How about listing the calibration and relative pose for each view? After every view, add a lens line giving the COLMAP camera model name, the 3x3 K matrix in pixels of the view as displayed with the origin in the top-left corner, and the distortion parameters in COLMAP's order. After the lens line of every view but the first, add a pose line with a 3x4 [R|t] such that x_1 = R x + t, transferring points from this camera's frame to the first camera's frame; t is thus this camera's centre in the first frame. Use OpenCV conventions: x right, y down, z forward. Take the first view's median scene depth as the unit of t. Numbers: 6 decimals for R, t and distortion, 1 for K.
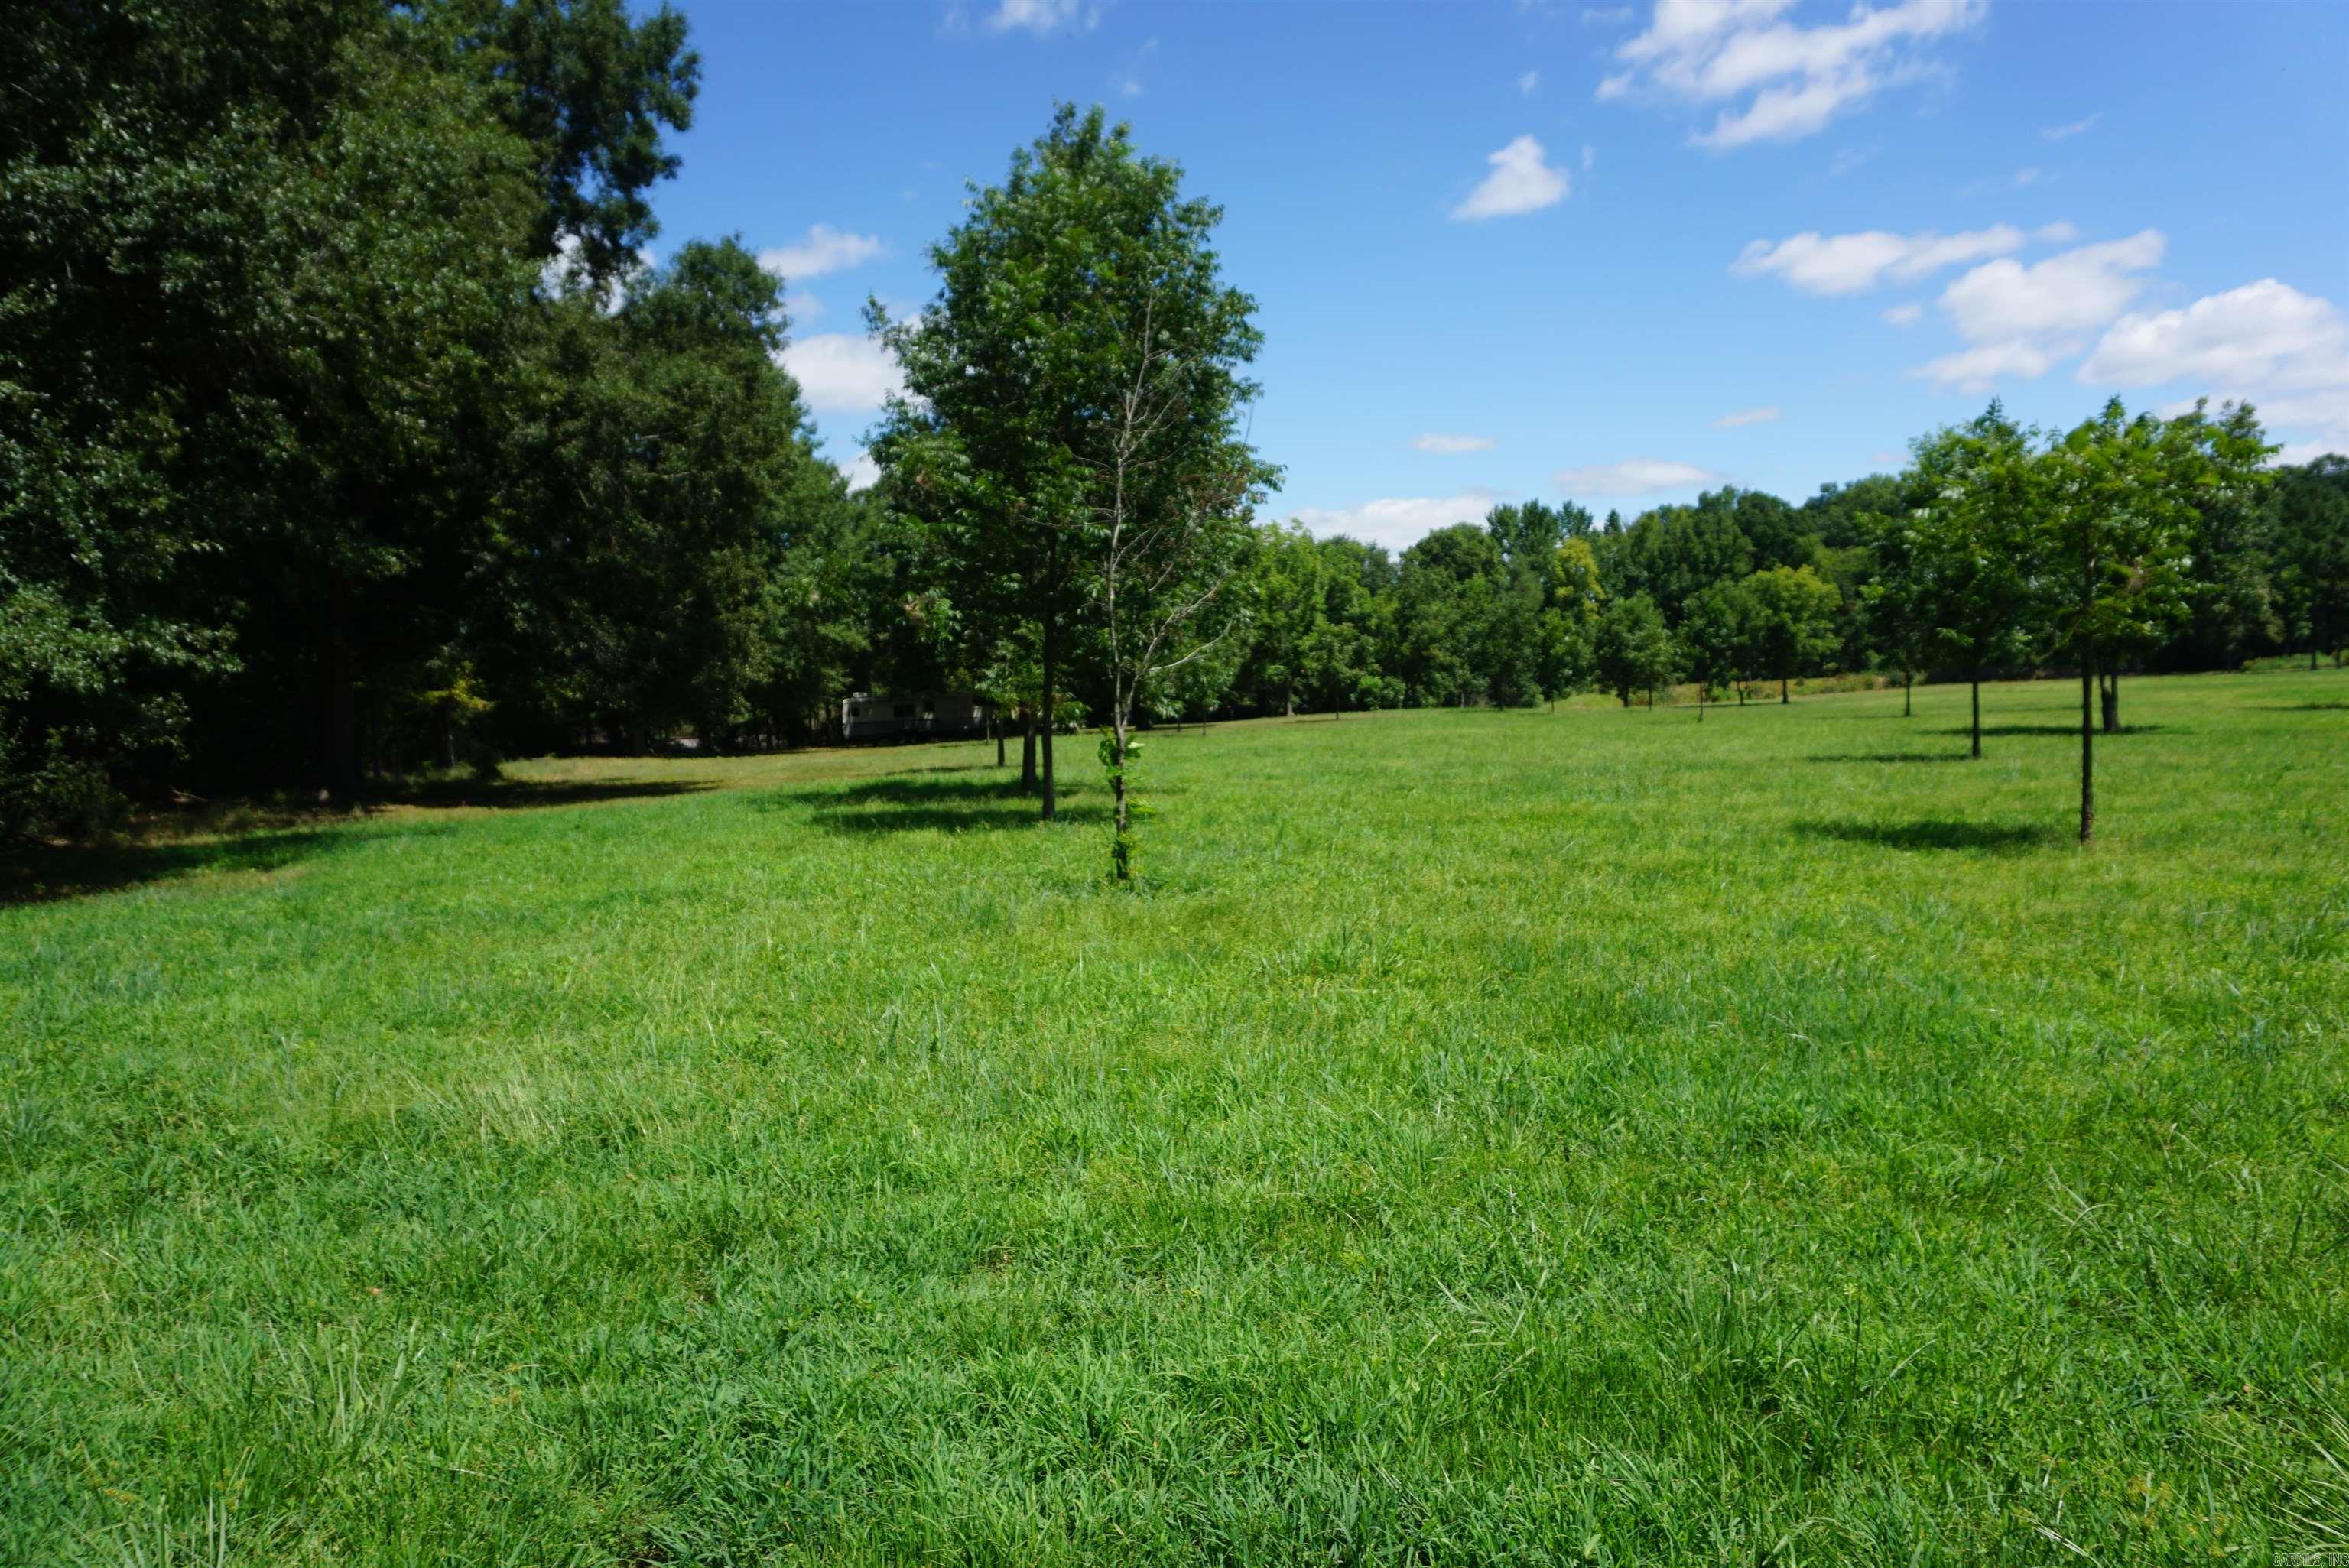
lens RADIAL K [[1659.6, 0, 1174.5], [0, 1659.6, 784.0], [0, 0, 1]] dist [0.006591, 0.005676]
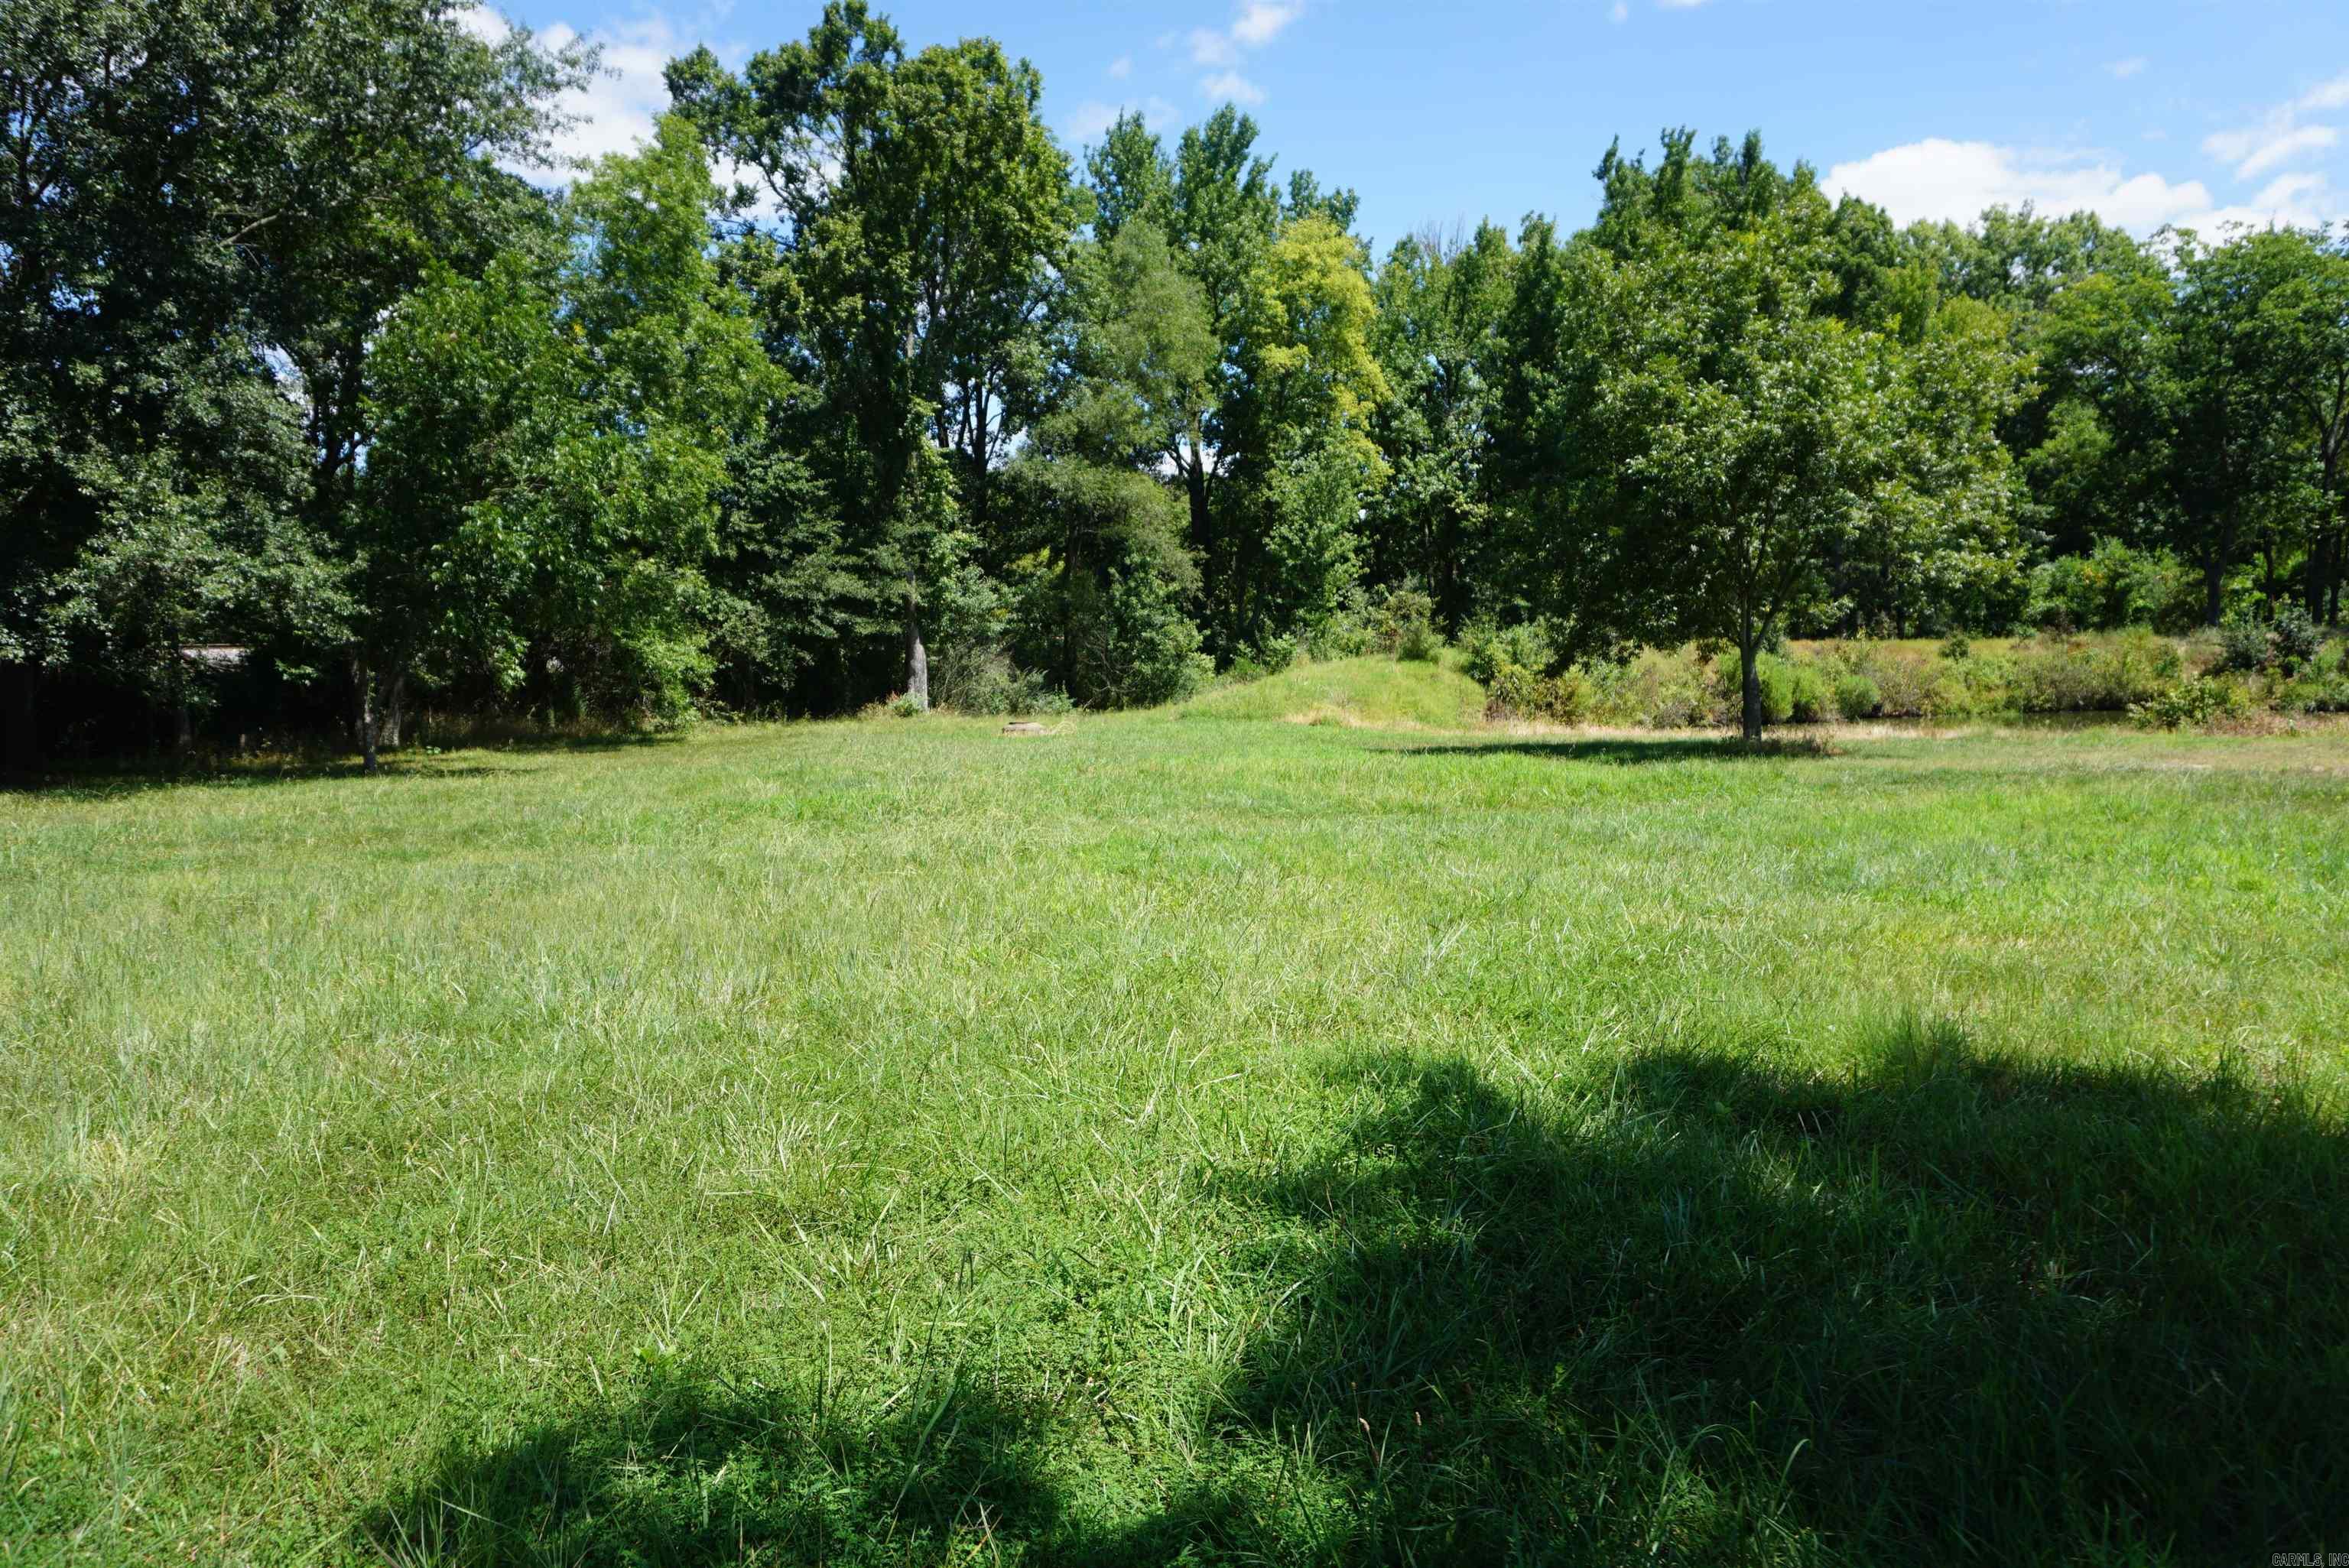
lens RADIAL K [[1659.6, 0, 1174.5], [0, 1659.6, 784.0], [0, 0, 1]] dist [0.006591, 0.005676]
pose [[0.988472, -0.022042, 0.149792, 0.168531], [0.017926, 0.999425, 0.028770, -0.038704], [-0.150341, -0.025753, 0.988299, 0.702135]]
